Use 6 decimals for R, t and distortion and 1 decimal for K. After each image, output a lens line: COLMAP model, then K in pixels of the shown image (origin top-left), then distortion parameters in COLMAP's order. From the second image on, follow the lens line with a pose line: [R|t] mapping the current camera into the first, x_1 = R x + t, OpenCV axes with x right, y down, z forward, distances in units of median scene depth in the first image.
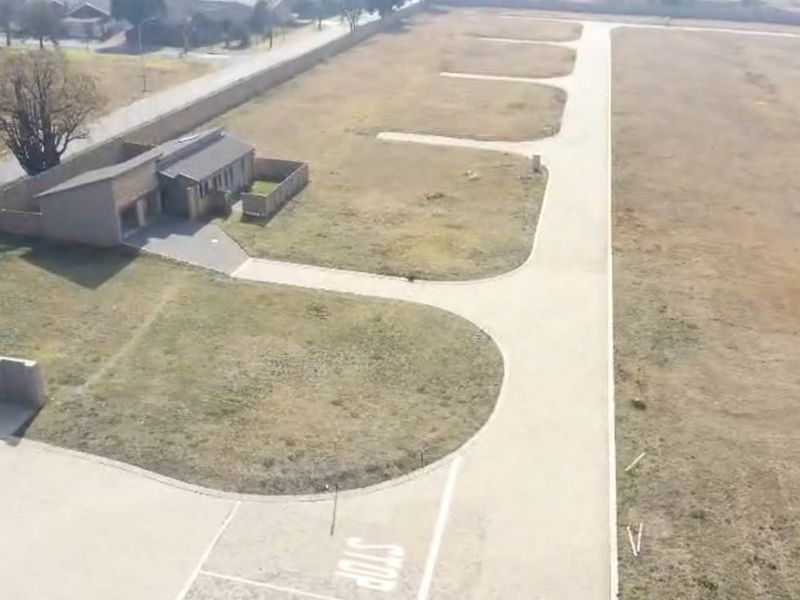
lens RADIAL K [[743.7, 0, 400.0], [0, 743.7, 300.0], [0, 0, 1]] dist [0.003876, 0.011836]
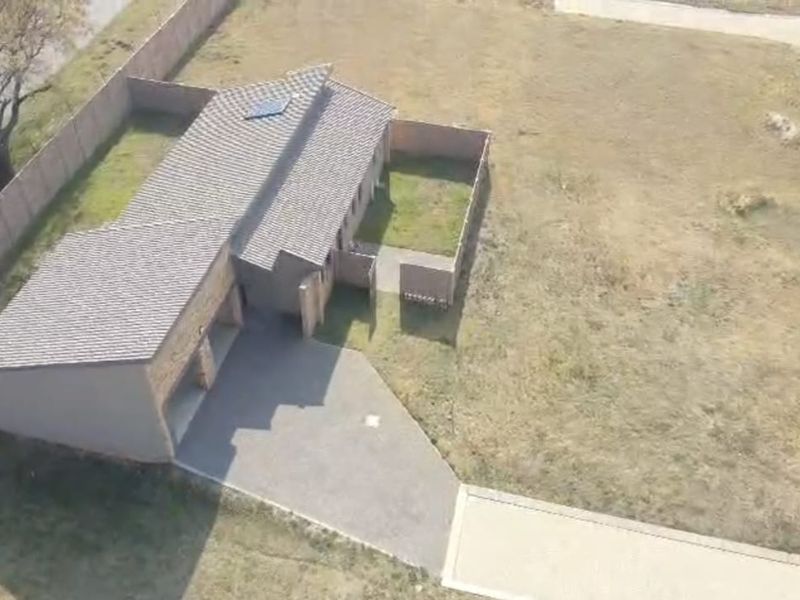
lens RADIAL K [[780.4, 0, 400.2], [0, 780.4, 281.2], [0, 0, 1]] dist [0.273938, -0.579867]
pose [[0.999759, -0.010574, -0.019227, -0.208987], [0.015575, 0.959185, 0.282349, -0.284981], [0.015456, -0.282580, 0.959119, 0.522316]]
